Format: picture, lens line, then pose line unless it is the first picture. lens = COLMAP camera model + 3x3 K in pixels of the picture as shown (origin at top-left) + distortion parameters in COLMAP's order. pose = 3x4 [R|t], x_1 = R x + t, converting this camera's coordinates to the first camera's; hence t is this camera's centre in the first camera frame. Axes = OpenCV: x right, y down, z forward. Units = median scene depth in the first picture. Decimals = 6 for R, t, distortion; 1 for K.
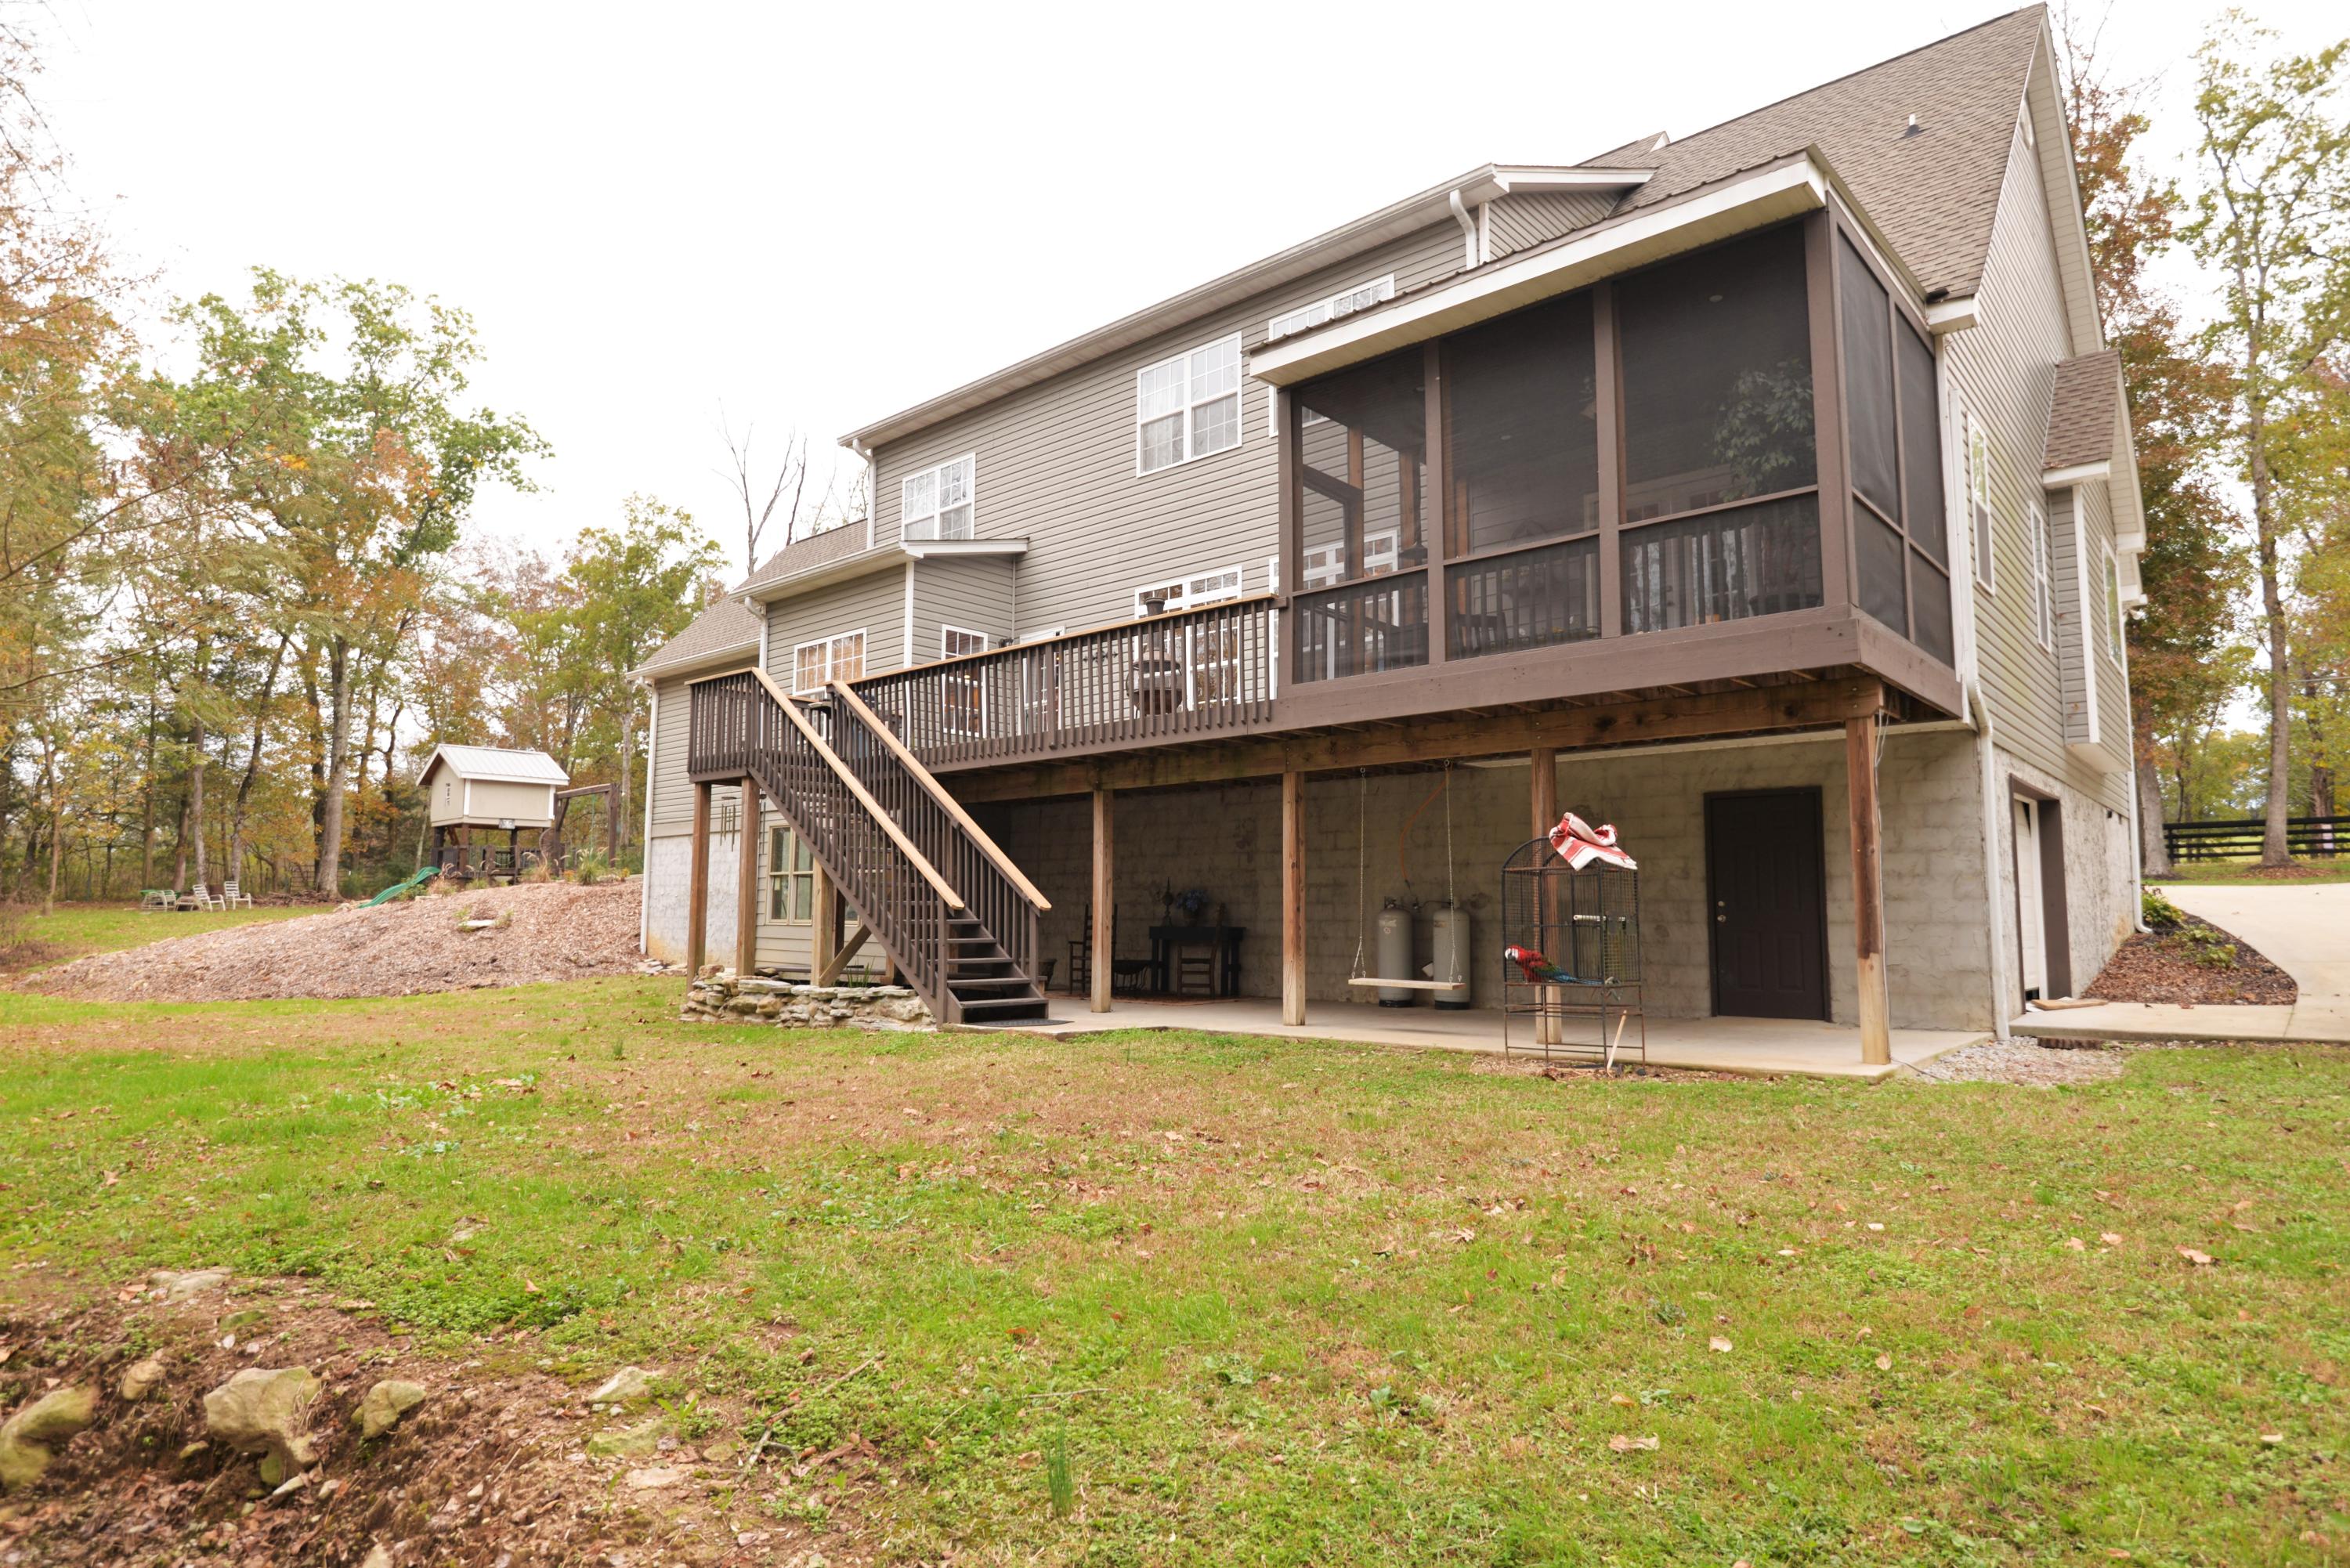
lens RADIAL K [[1303.2, 0, 1175.0], [0, 1303.2, 784.0], [0, 0, 1]] dist [0.005752, 0.000991]
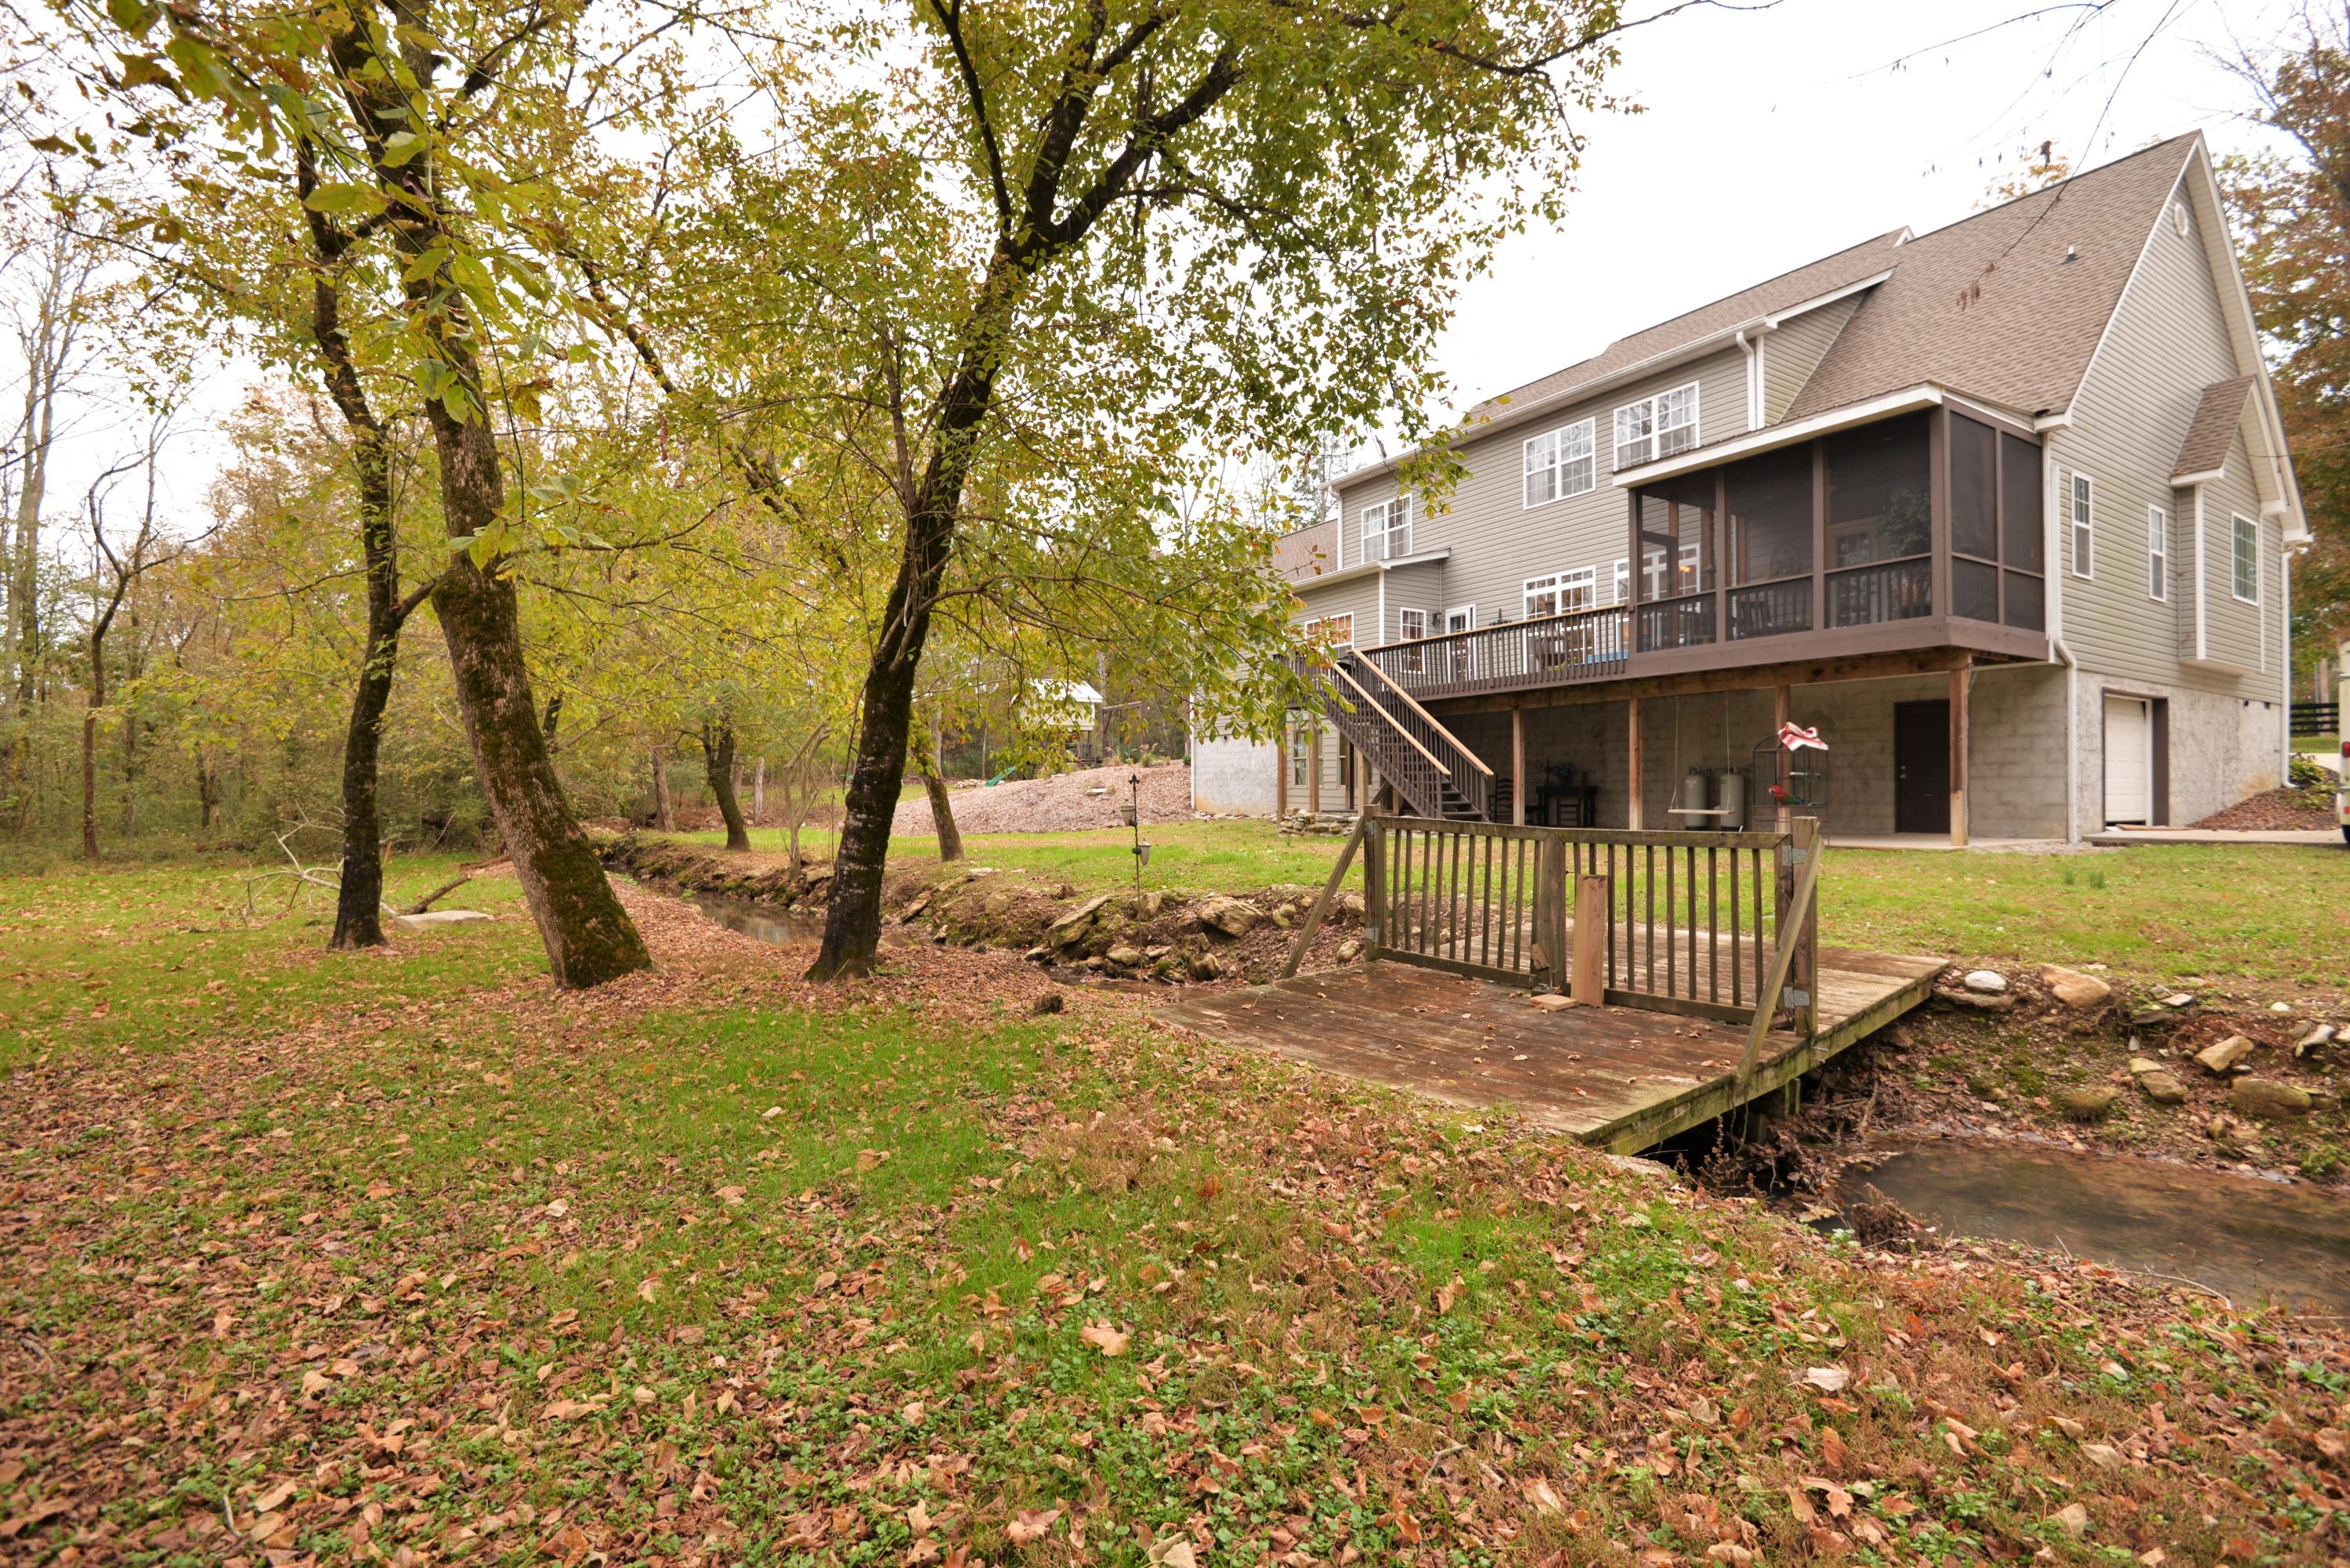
lens RADIAL K [[1076.4, 0, 1171.9], [0, 1076.4, 790.1], [0, 0, 1]] dist [-0.015214, -0.000701]
pose [[0.958225, -0.005771, -0.285957, -0.097966], [0.034167, 0.994947, 0.094410, -0.043597], [0.283967, -0.100236, 0.953580, -0.600657]]
